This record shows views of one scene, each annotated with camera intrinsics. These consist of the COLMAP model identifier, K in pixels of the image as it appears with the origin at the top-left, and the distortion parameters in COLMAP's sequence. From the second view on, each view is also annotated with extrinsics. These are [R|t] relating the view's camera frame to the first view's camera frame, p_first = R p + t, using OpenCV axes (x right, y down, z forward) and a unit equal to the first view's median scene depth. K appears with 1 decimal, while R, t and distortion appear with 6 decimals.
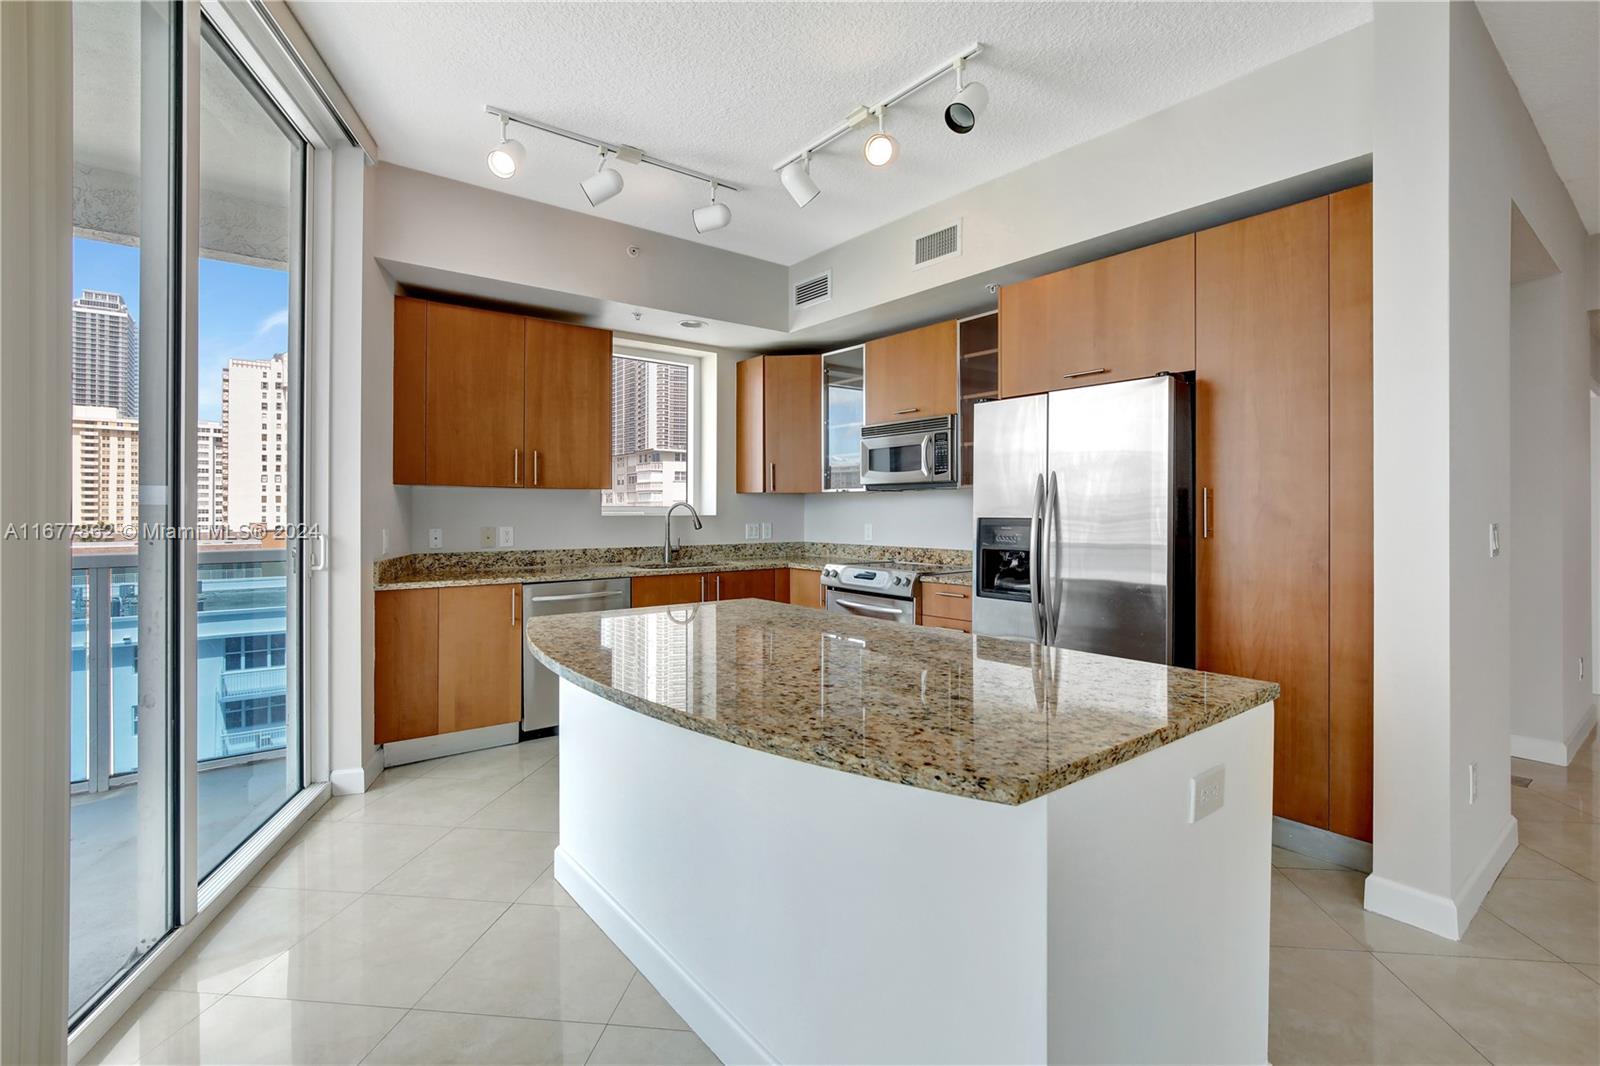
lens RADIAL K [[741.2, 0, 811.9], [0, 741.2, 510.4], [0, 0, 1]] dist [-0.007883, 0.000019]
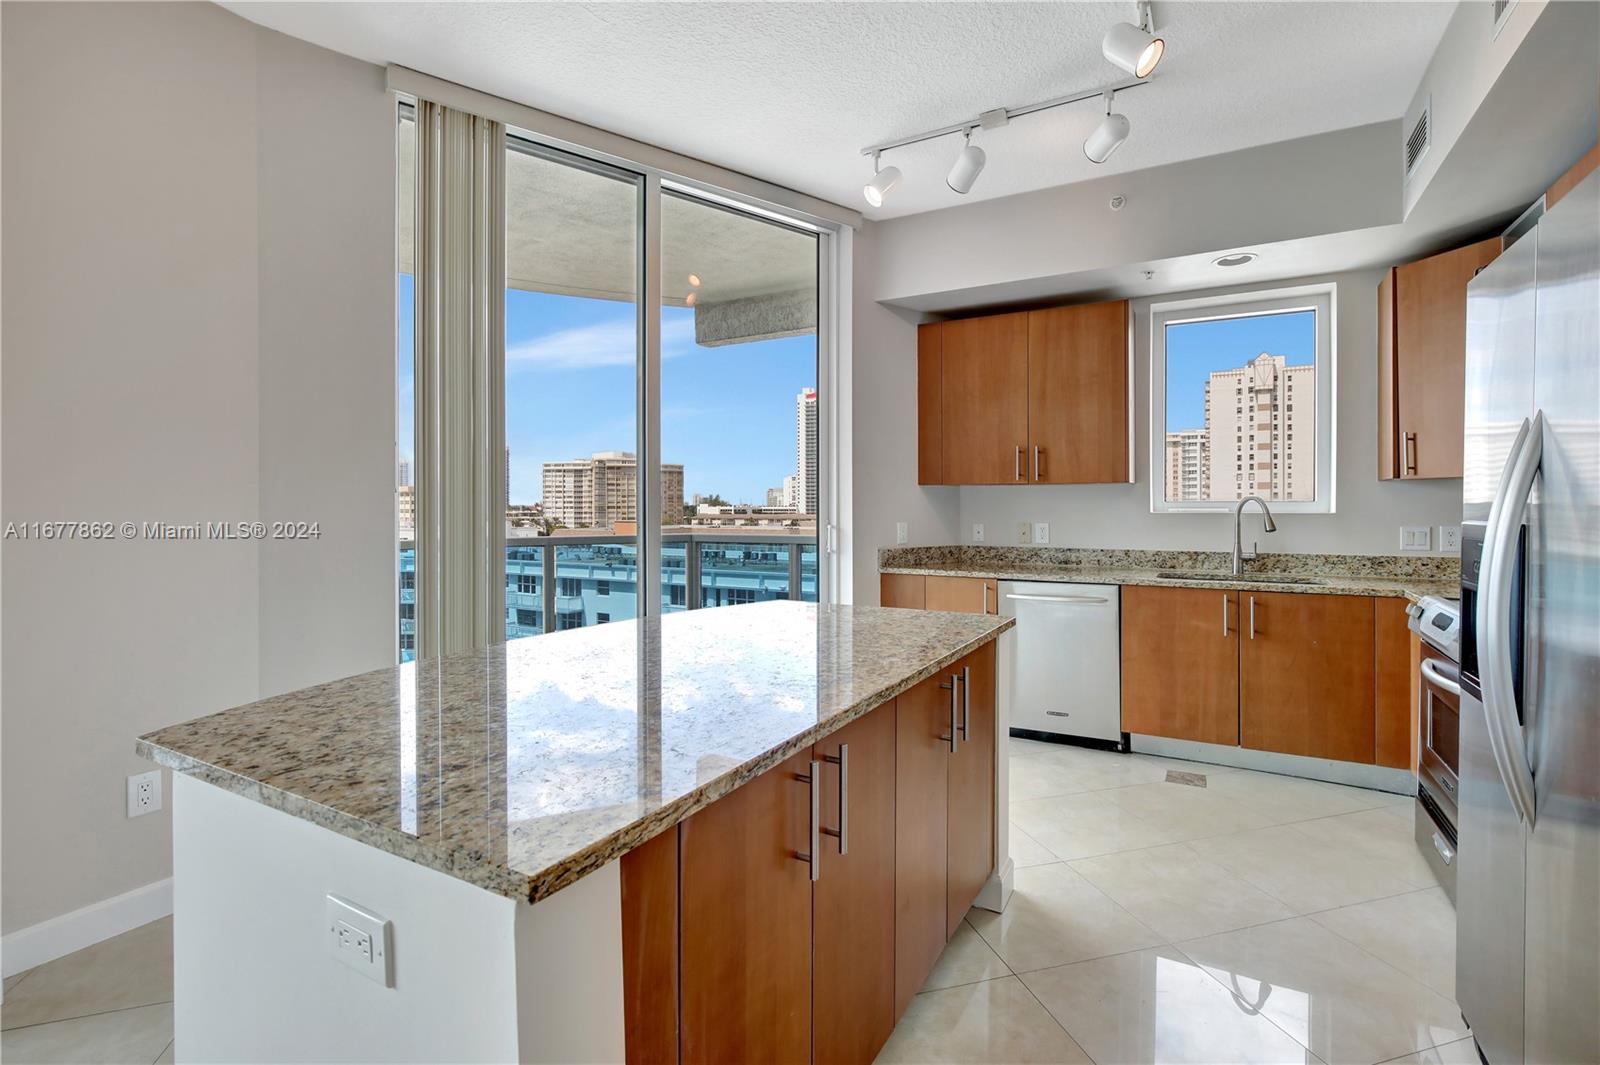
lens RADIAL K [[734.9, 0, 817.6], [0, 734.9, 508.7], [0, 0, 1]] dist [-0.009461, 0.000459]
pose [[0.384815, 0.000576, -0.922994, 0.385225], [0.002552, 0.999995, 0.001688, 0.000080], [0.922990, -0.003005, 0.384812, 0.337480]]
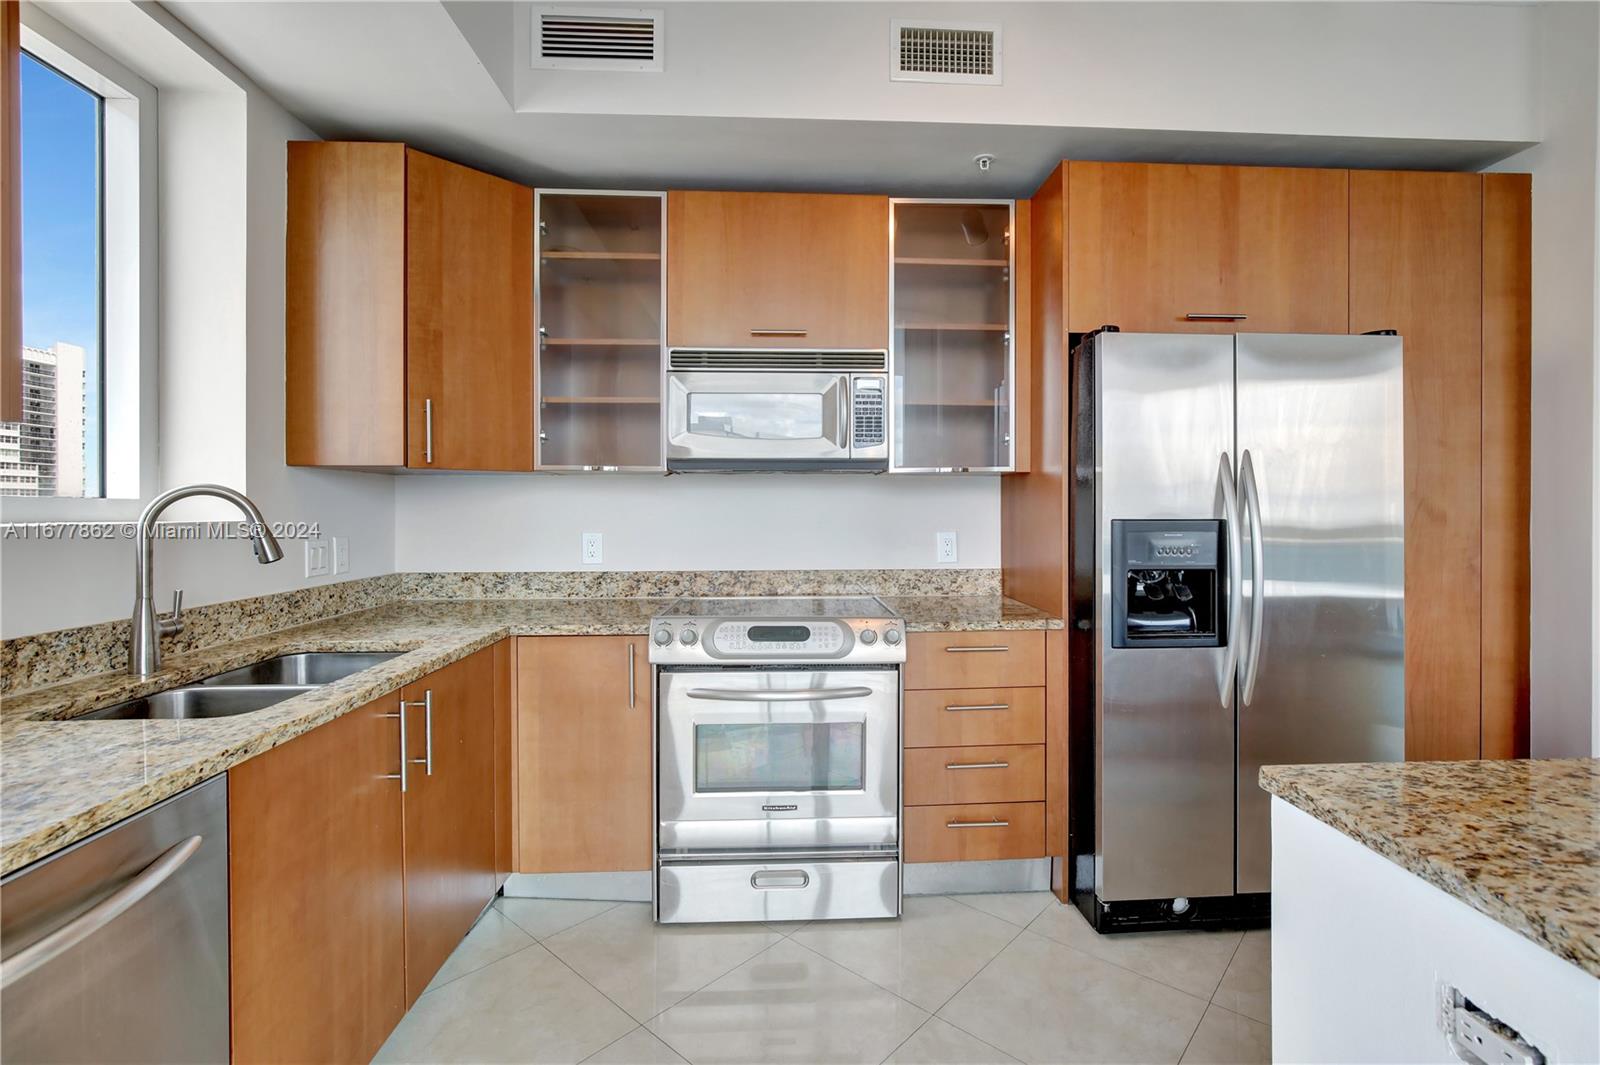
lens RADIAL K [[734.9, 0, 817.6], [0, 734.9, 508.7], [0, 0, 1]] dist [-0.009461, 0.000459]
pose [[0.580512, -0.002325, 0.814248, -0.315870], [0.000814, 0.999997, 0.002275, -0.000274], [-0.814251, -0.000658, 0.580513, 0.656676]]
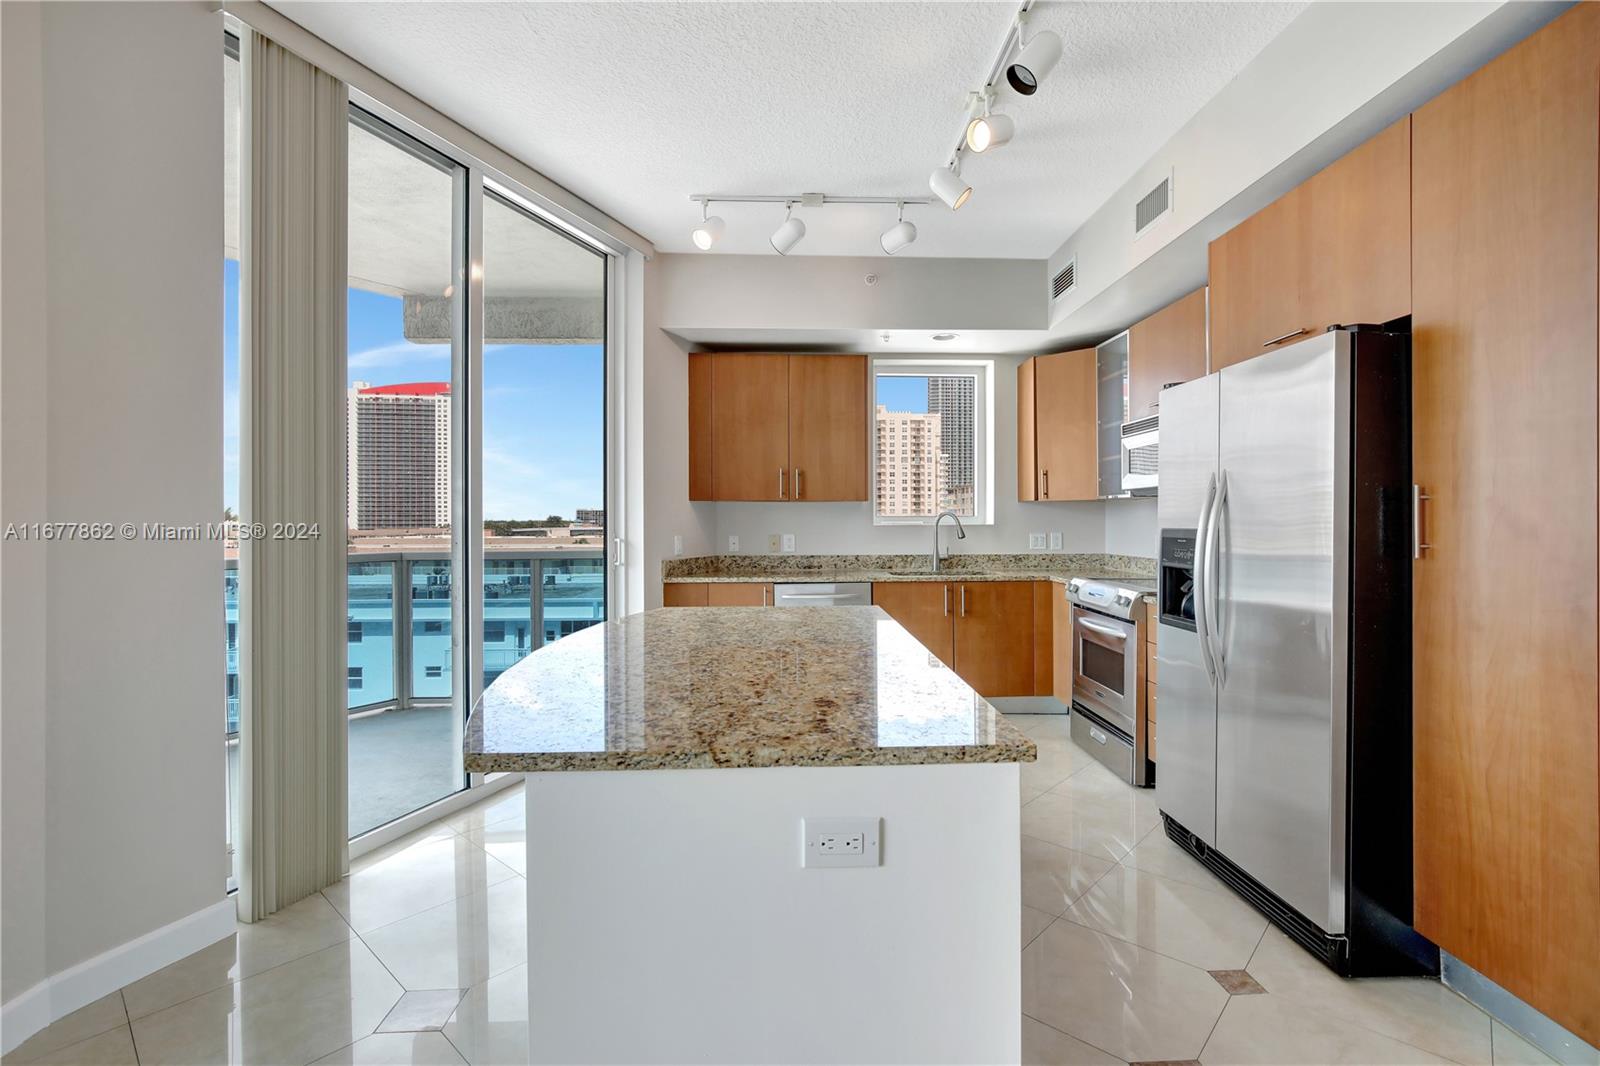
lens RADIAL K [[735.5, 0, 814.0], [0, 735.5, 522.1], [0, 0, 1]] dist [-0.003074, 0.000374]
pose [[0.807110, -0.002098, -0.590398, 0.306872], [0.004759, 0.999984, 0.002952, -0.000835], [0.590382, -0.005192, 0.807107, 0.081748]]
